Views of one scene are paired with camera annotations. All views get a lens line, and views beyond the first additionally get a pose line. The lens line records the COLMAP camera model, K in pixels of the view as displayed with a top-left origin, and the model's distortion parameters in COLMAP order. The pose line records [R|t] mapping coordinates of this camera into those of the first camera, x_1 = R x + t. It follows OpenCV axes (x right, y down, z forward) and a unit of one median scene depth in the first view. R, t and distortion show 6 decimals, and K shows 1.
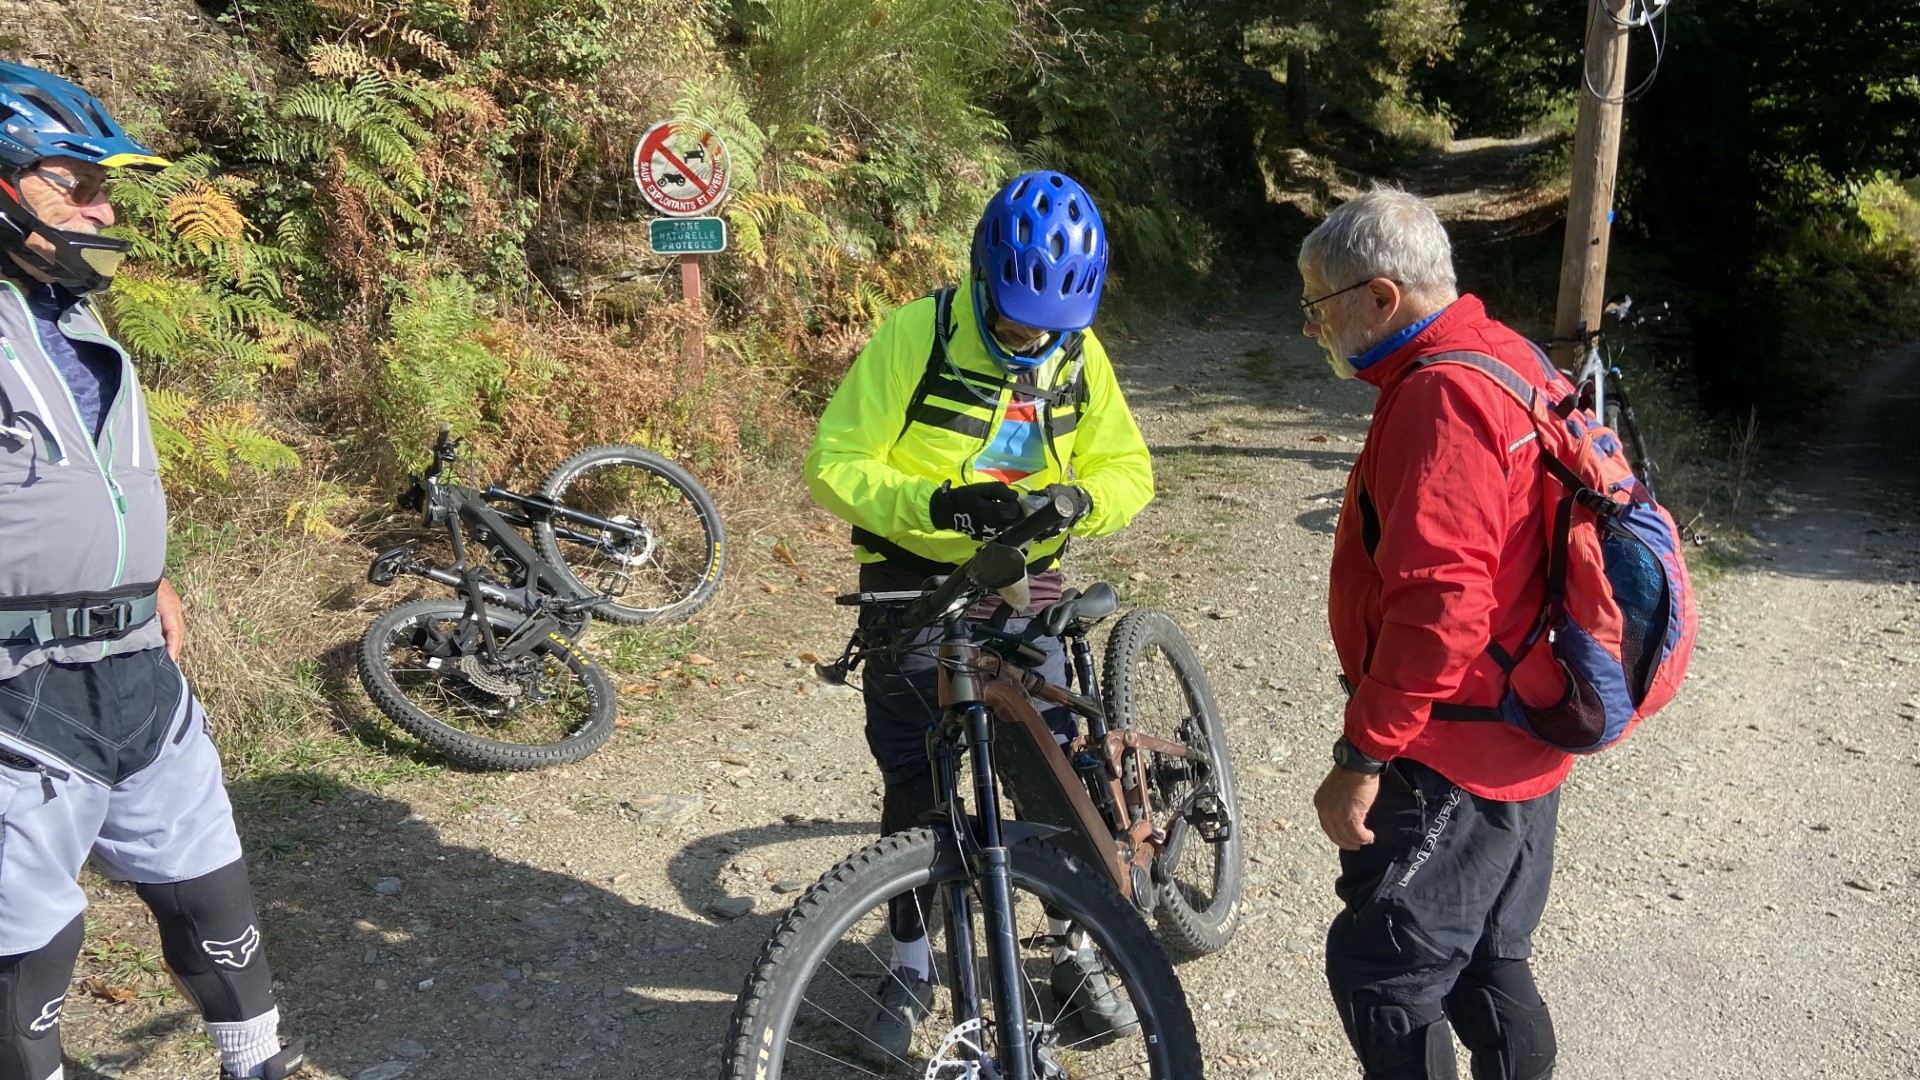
lens RADIAL K [[1424.1, 0, 950.8], [0, 1424.1, 513.2], [0, 0, 1]] dist [0.120904, -0.149053]
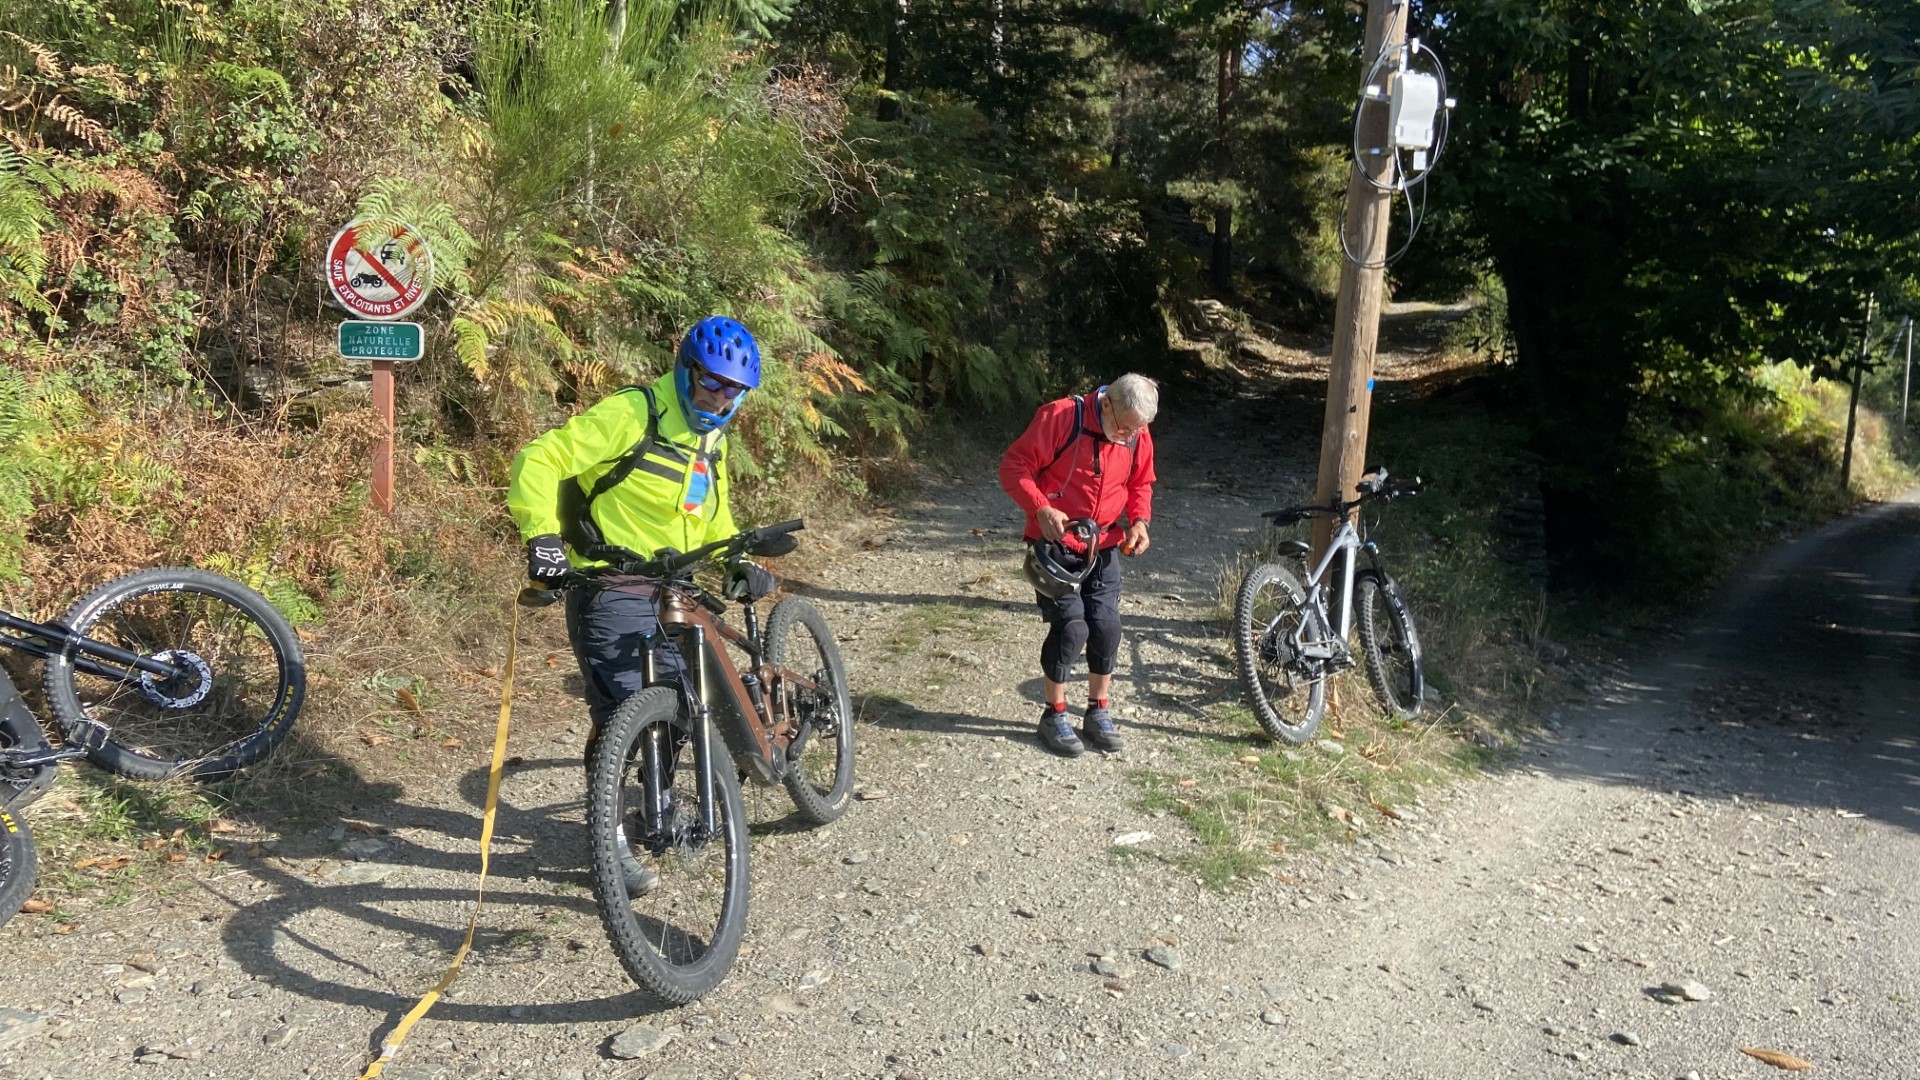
lens RADIAL K [[1424.1, 0, 950.8], [0, 1424.1, 513.2], [0, 0, 1]] dist [0.120904, -0.149053]
pose [[0.998089, 0.057369, 0.022939, 0.163929], [-0.055142, 0.994581, -0.088132, -0.021723], [-0.027871, 0.086699, 0.995845, 0.075266]]
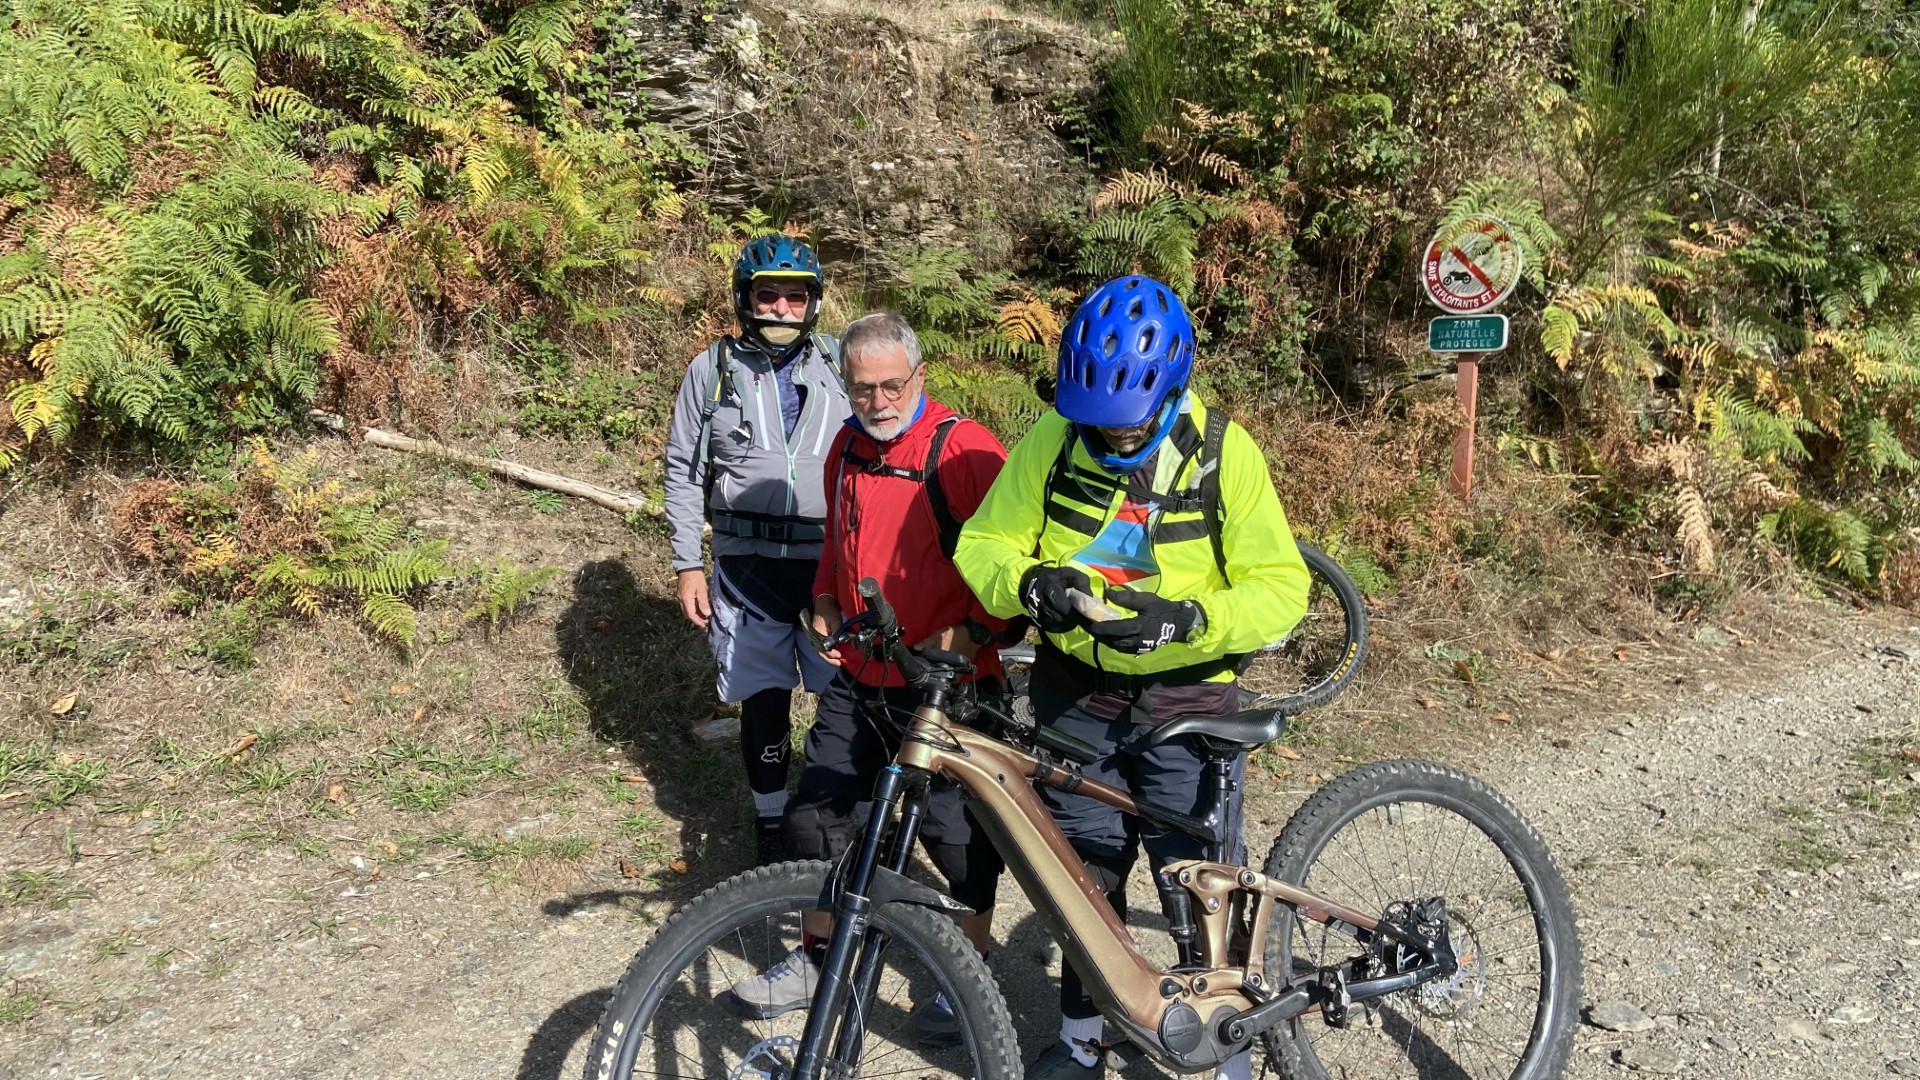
lens RADIAL K [[1424.1, 0, 950.8], [0, 1424.1, 513.2], [0, 0, 1]] dist [0.120904, -0.149053]
pose [[0.741969, 0.090852, -0.664250, 0.213087], [-0.133353, 0.990978, -0.013416, -0.013871], [0.657038, 0.098533, 0.747390, 0.054653]]
